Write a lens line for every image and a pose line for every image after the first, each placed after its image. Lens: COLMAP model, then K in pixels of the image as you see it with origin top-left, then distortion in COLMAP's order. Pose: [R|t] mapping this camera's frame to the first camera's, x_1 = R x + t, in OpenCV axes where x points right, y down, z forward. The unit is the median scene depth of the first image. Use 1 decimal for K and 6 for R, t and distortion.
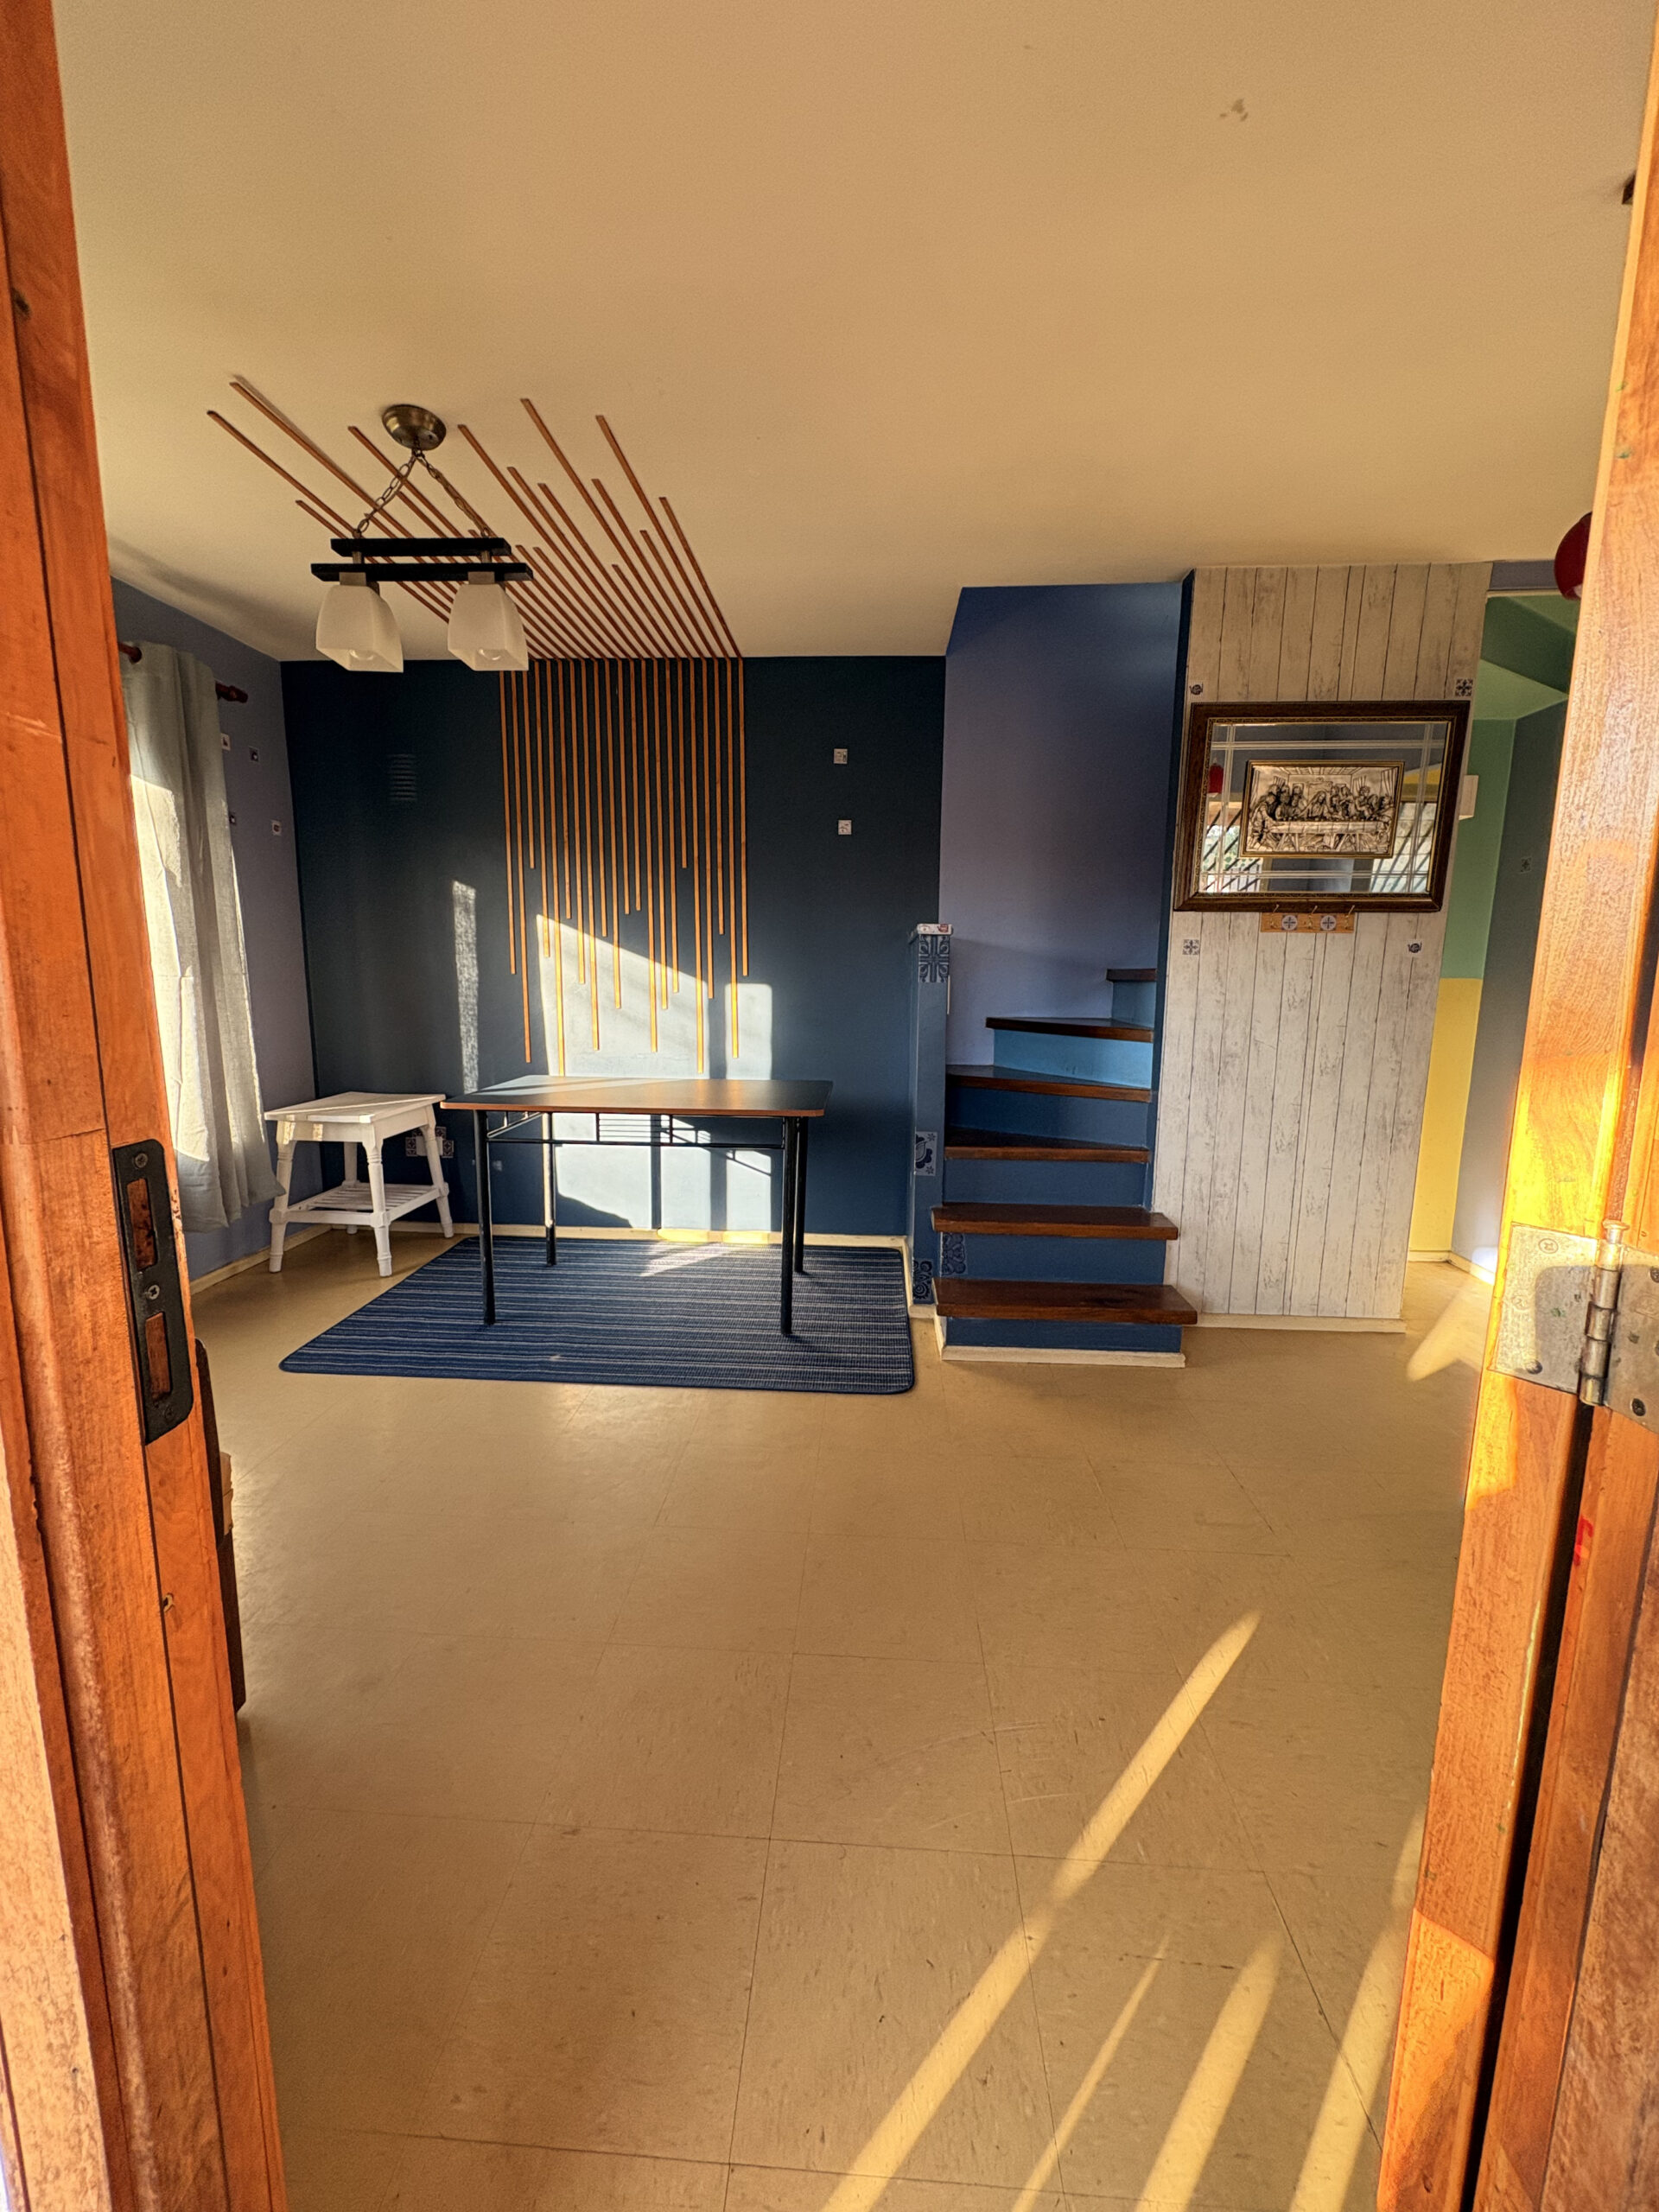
lens RADIAL K [[876.1, 0, 831.6], [0, 876.1, 1091.9], [0, 0, 1]] dist [0.000380, 0.000252]
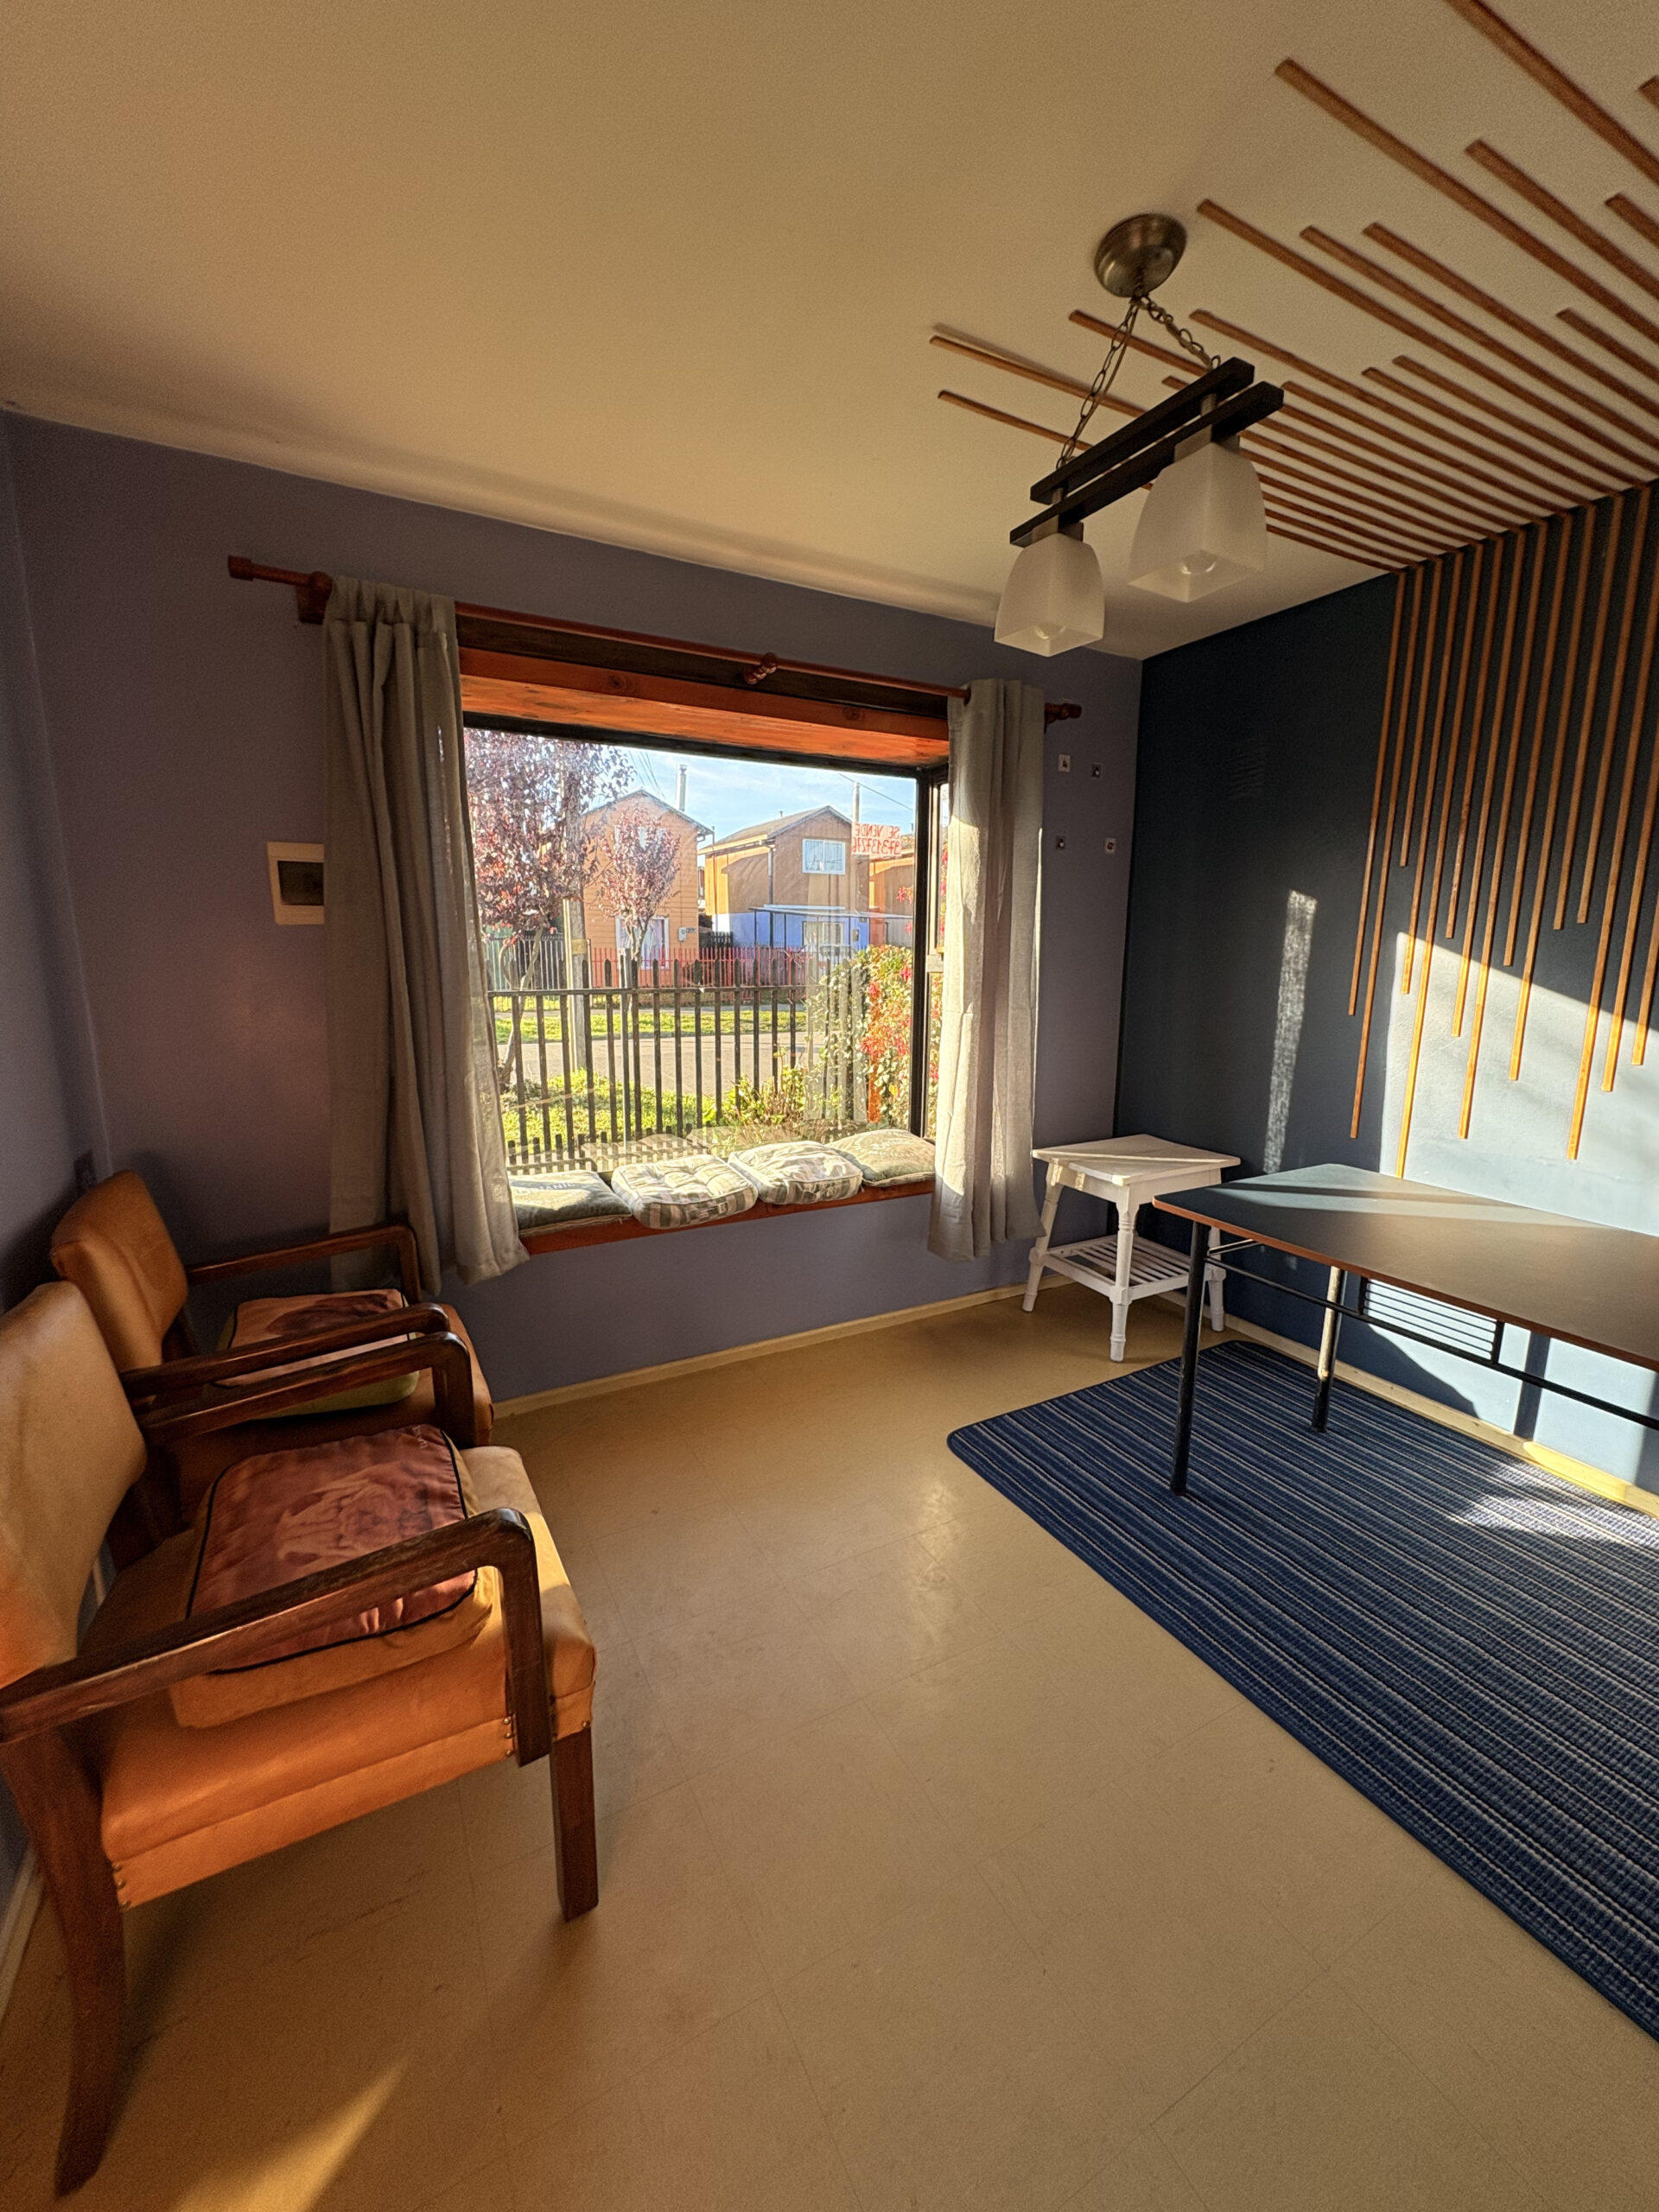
lens RADIAL K [[876.1, 0, 824.8], [0, 876.1, 1100.8], [0, 0, 1]] dist [0.000380, 0.000252]
pose [[0.523708, 0.143760, -0.839680, 0.032184], [-0.120024, 0.988278, 0.094343, -0.090855], [0.843400, 0.051374, 0.534824, 0.278536]]
